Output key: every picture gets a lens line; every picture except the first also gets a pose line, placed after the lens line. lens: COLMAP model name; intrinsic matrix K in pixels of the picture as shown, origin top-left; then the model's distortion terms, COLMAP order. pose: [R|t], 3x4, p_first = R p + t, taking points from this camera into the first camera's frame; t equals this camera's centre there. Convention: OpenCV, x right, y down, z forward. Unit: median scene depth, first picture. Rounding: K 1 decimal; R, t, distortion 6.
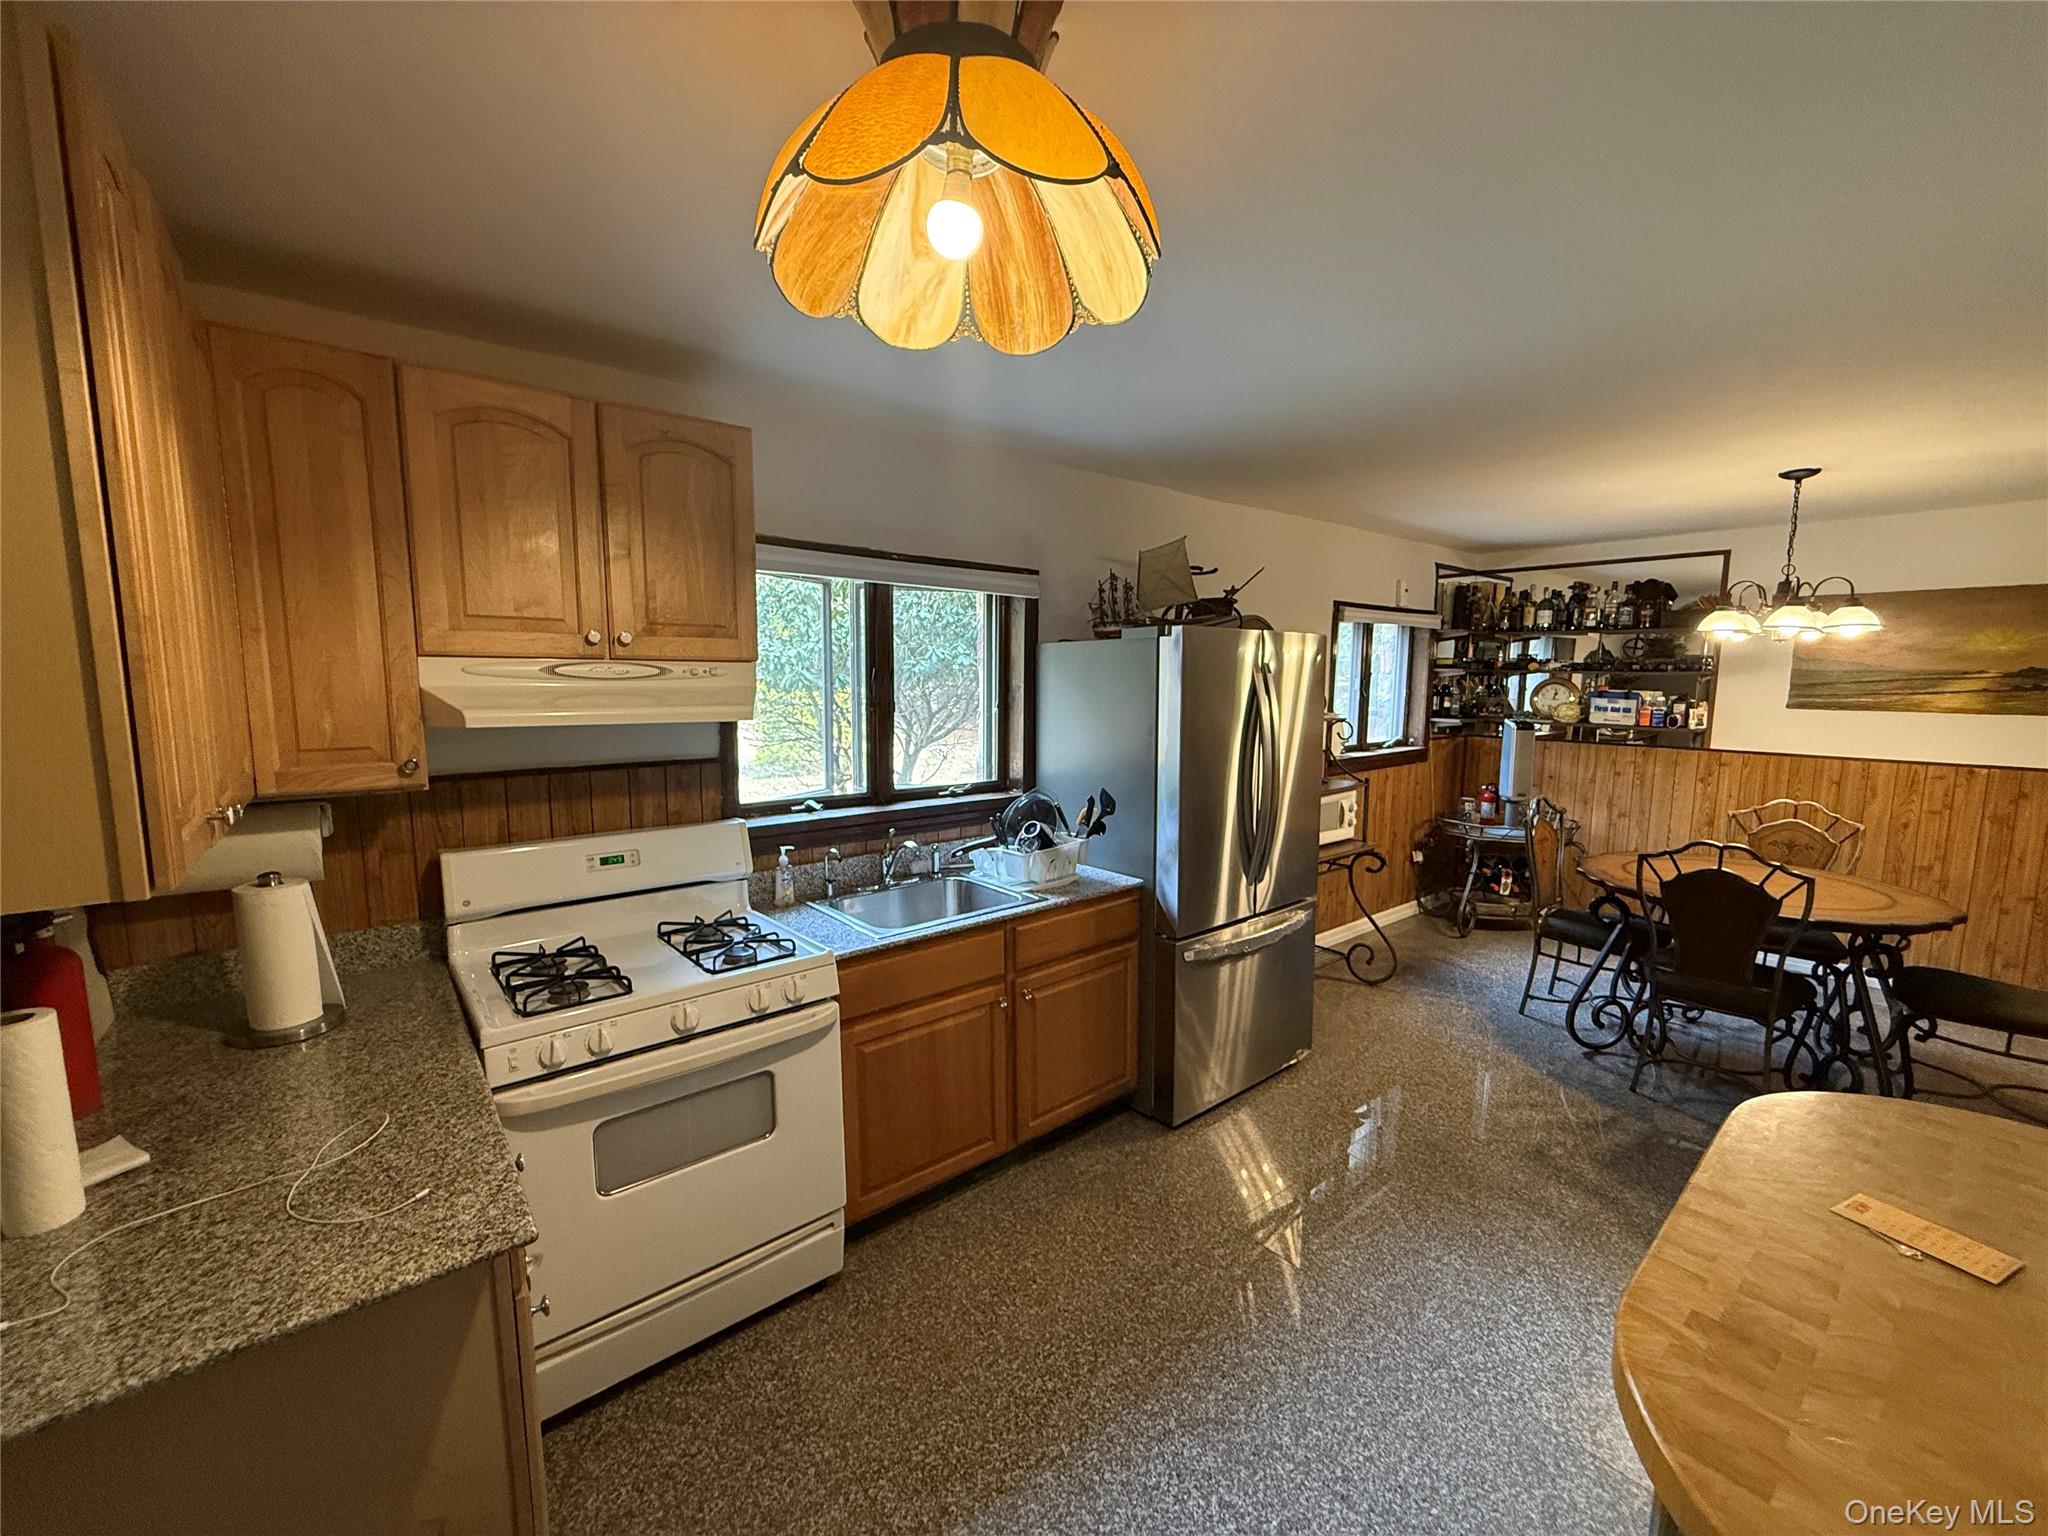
lens RADIAL K [[814.2, 0, 1013.7], [0, 814.2, 770.4], [0, 0, 1]] dist [-0.001277, -0.000191]
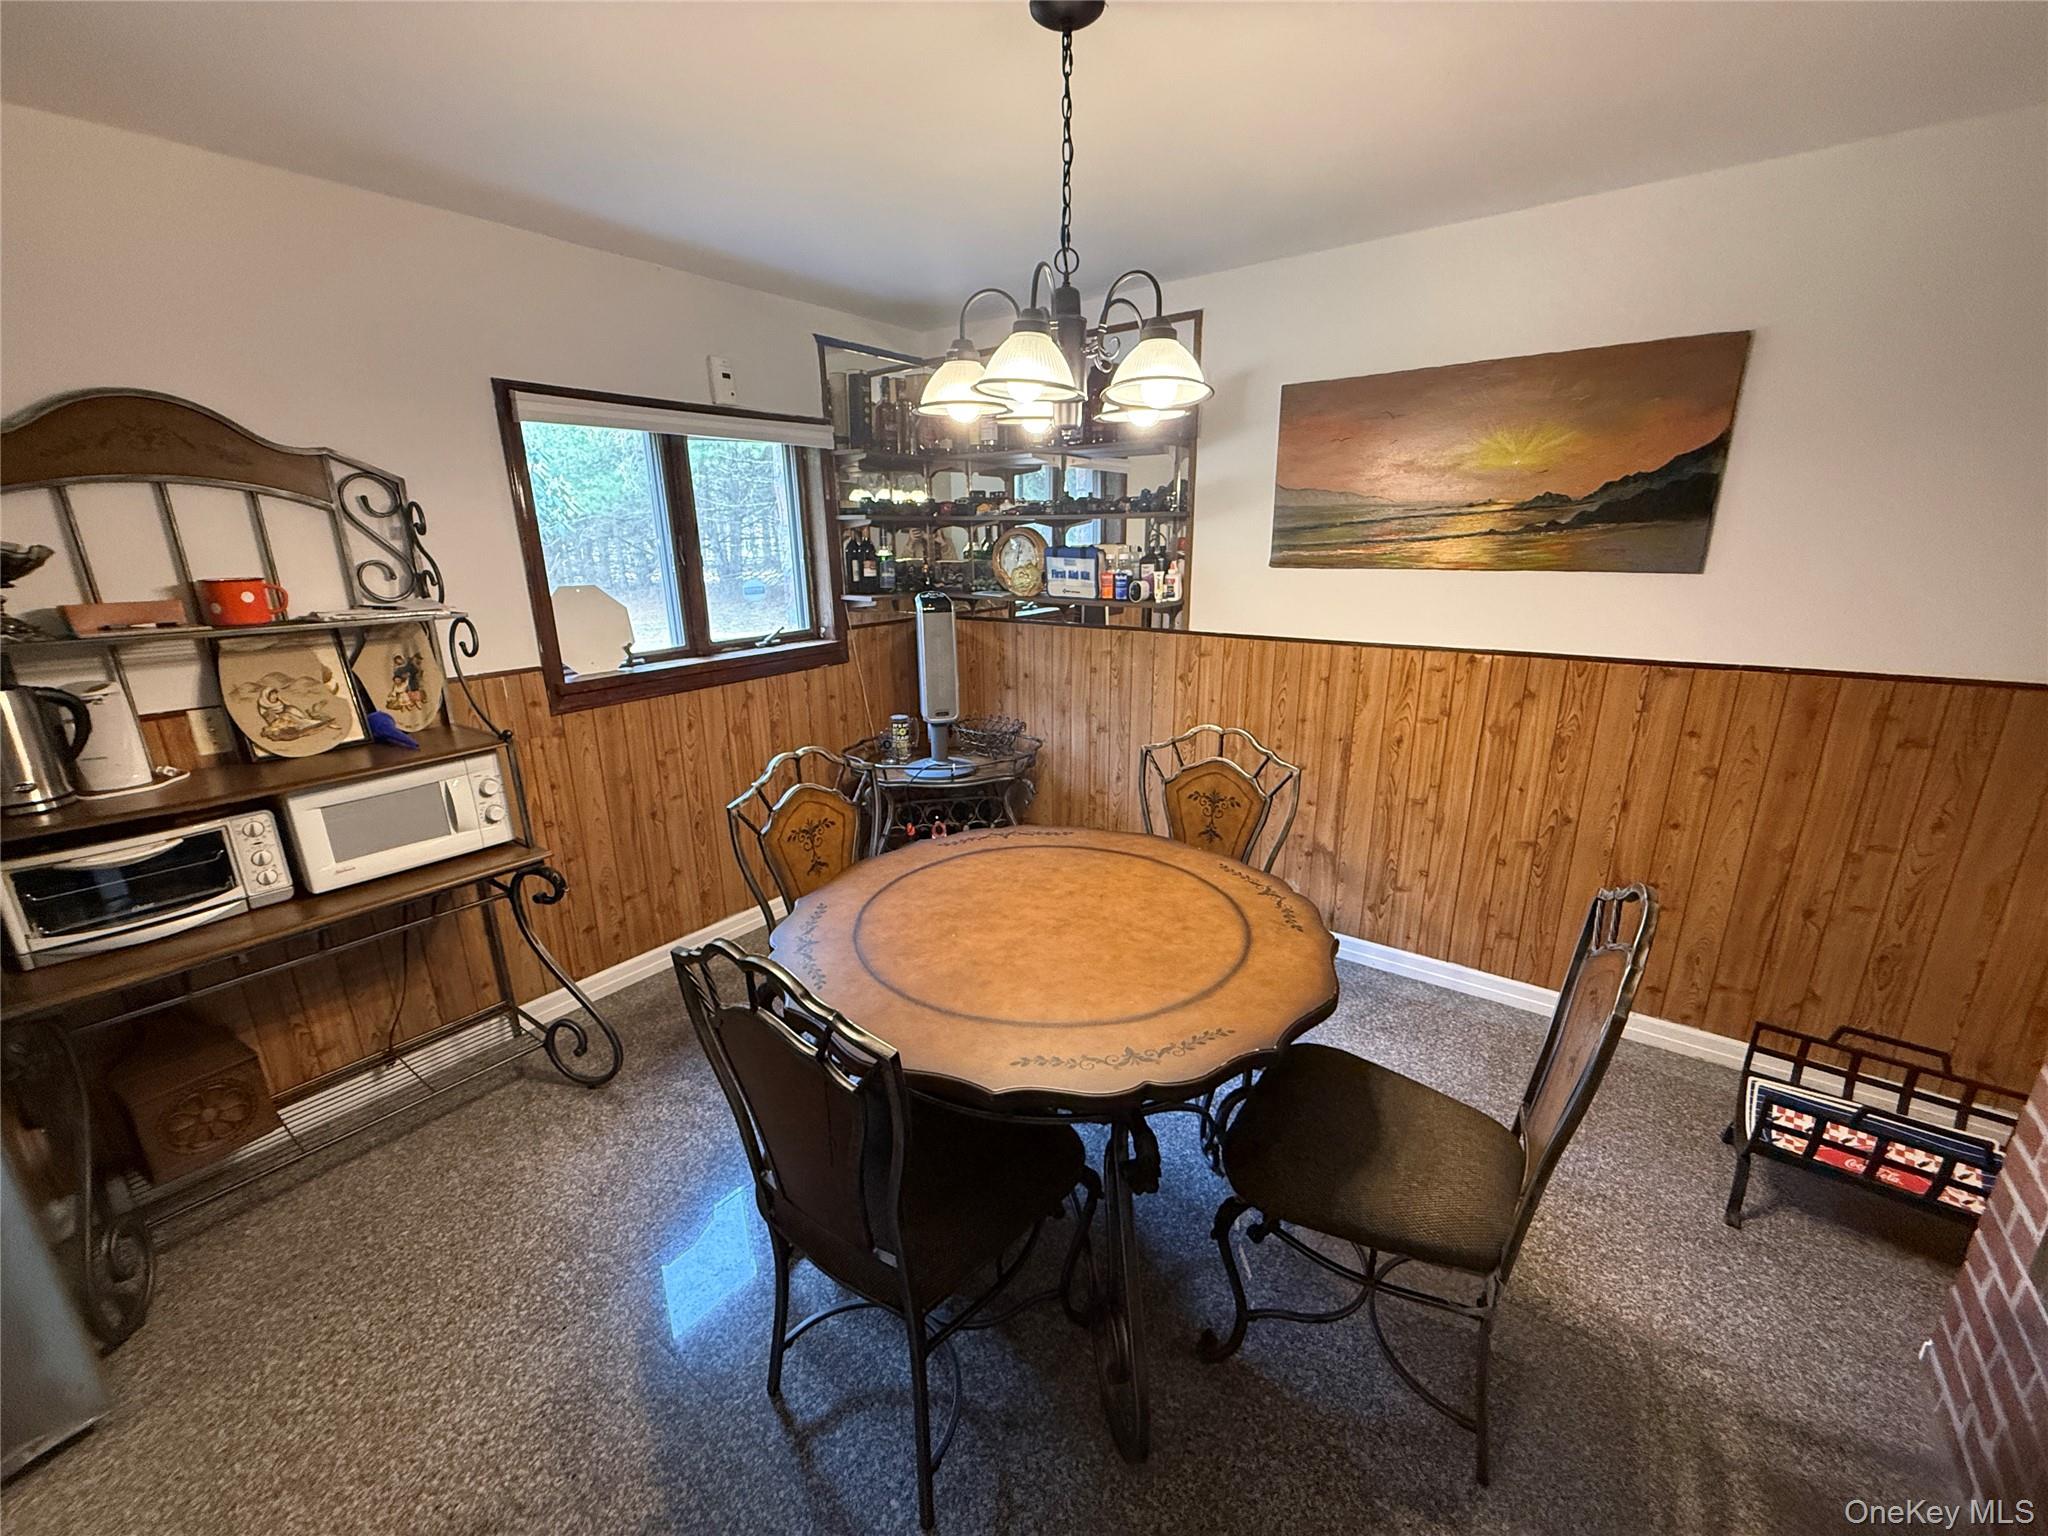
lens RADIAL K [[814.2, 0, 1022.8], [0, 814.2, 771.9], [0, 0, 1]] dist [-0.001277, -0.000191]
pose [[0.971735, -0.086928, 0.219487, 0.618282], [0.049185, 0.983884, 0.171912, -0.037651], [-0.230894, -0.156257, 0.960350, 0.400831]]
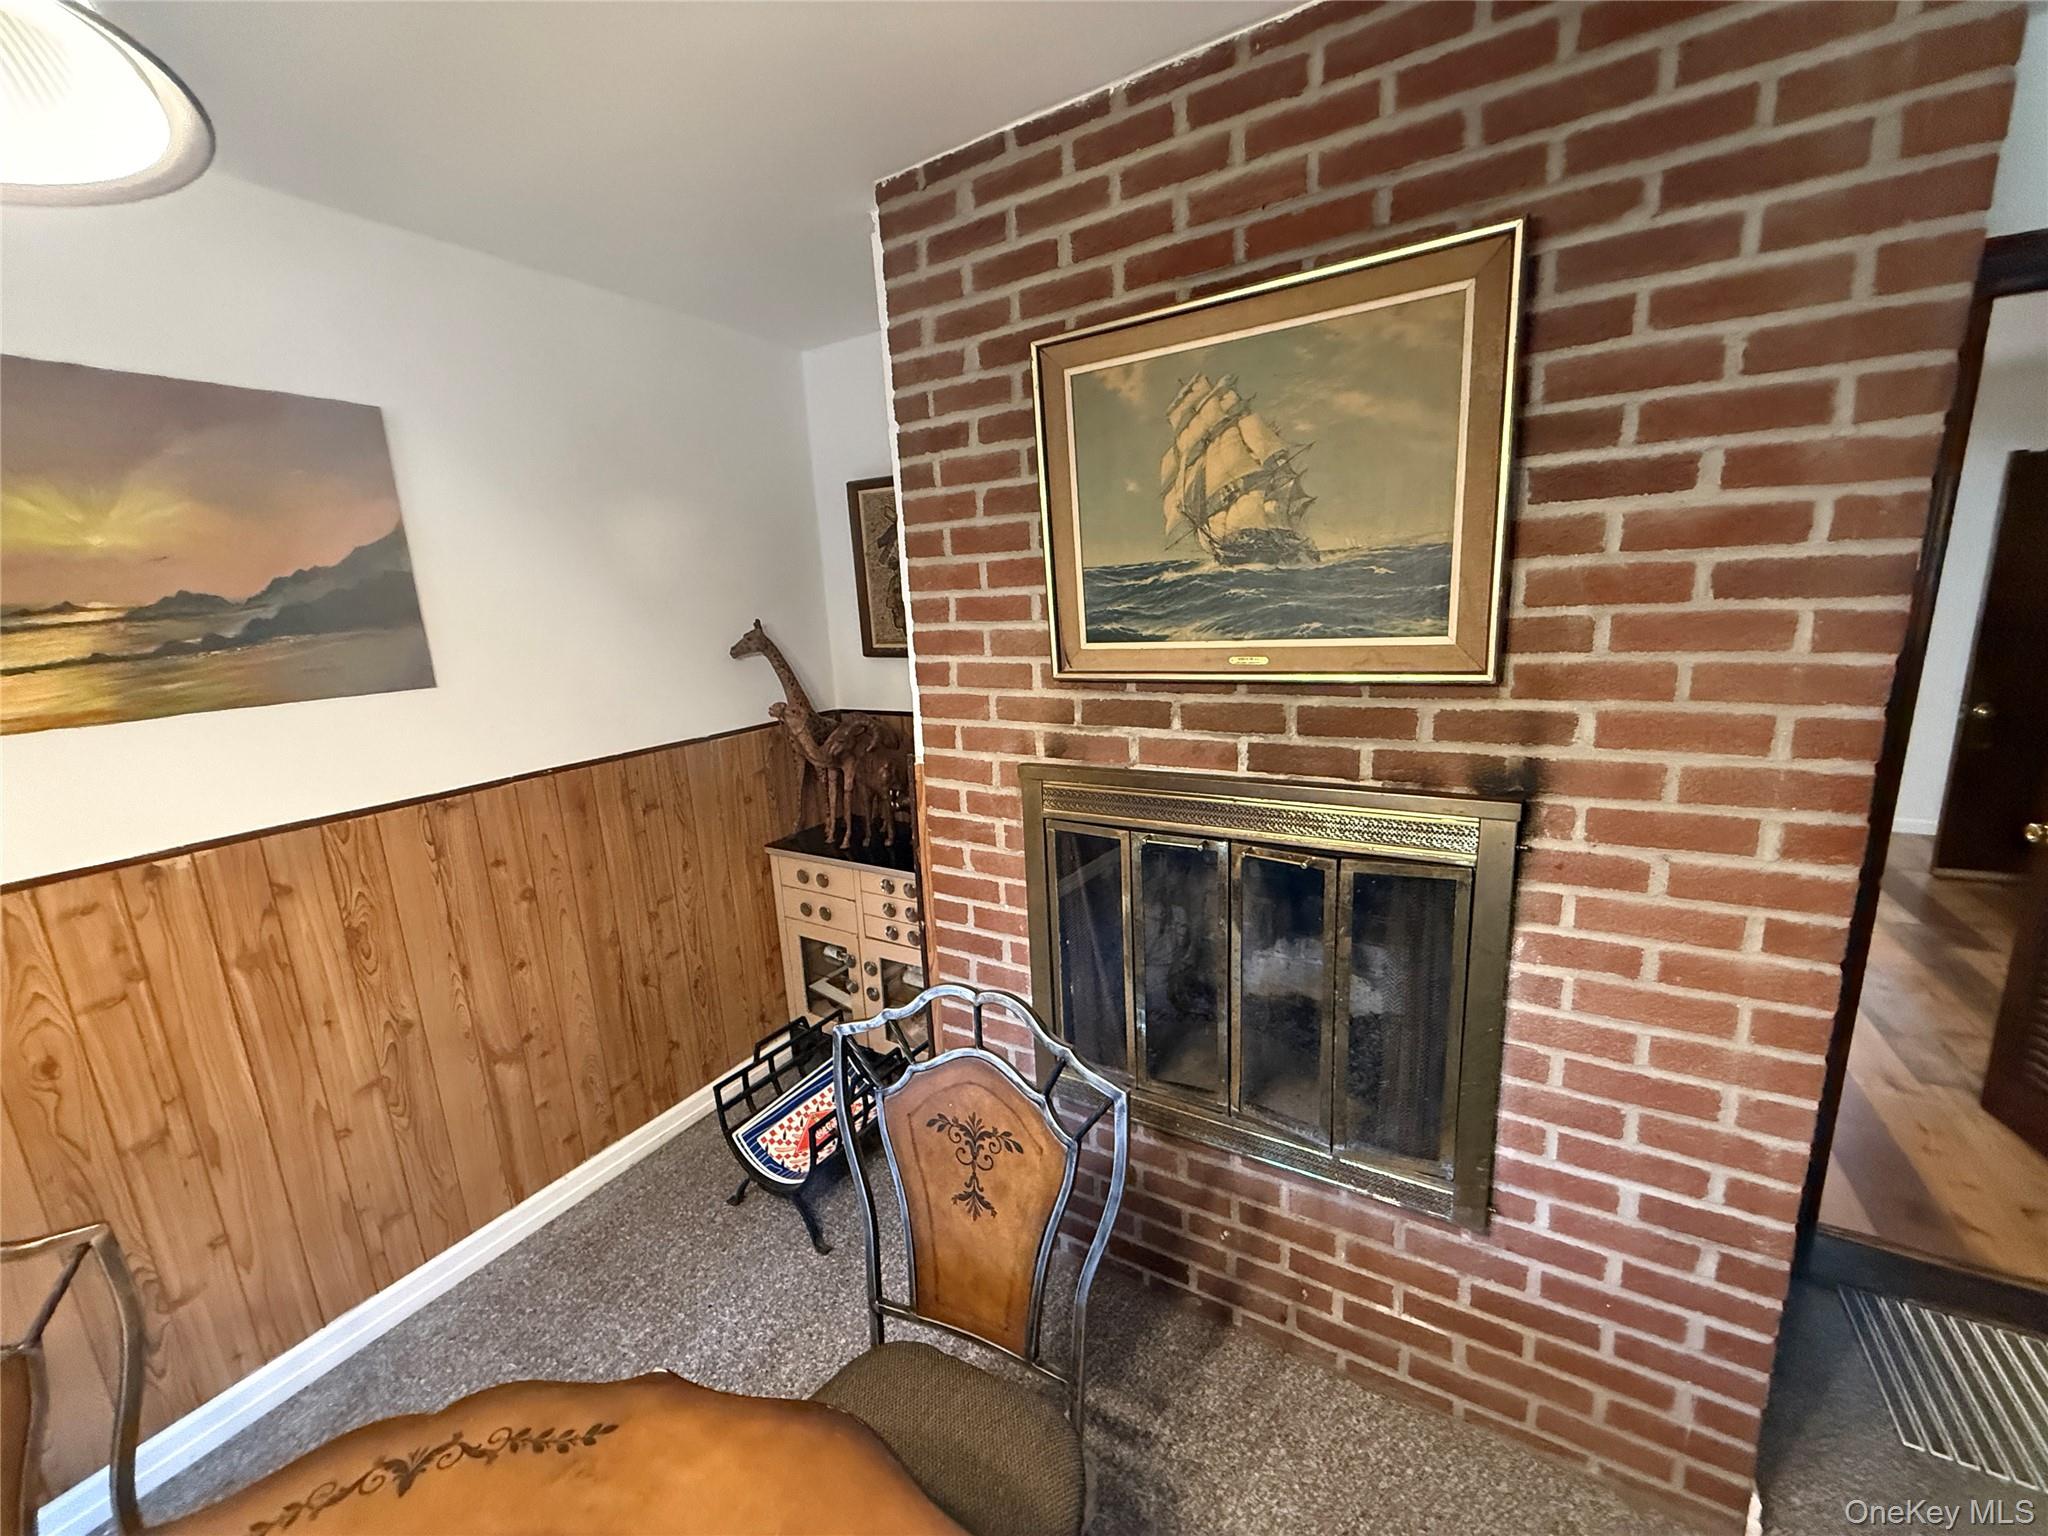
lens RADIAL K [[814.2, 0, 1024.3], [0, 814.2, 772.8], [0, 0, 1]] dist [-0.001277, -0.000191]
pose [[-0.330958, -0.198013, 0.922636, 0.647970], [0.156065, 0.952786, 0.260466, -0.072697], [-0.930651, 0.230195, -0.284429, 0.662977]]
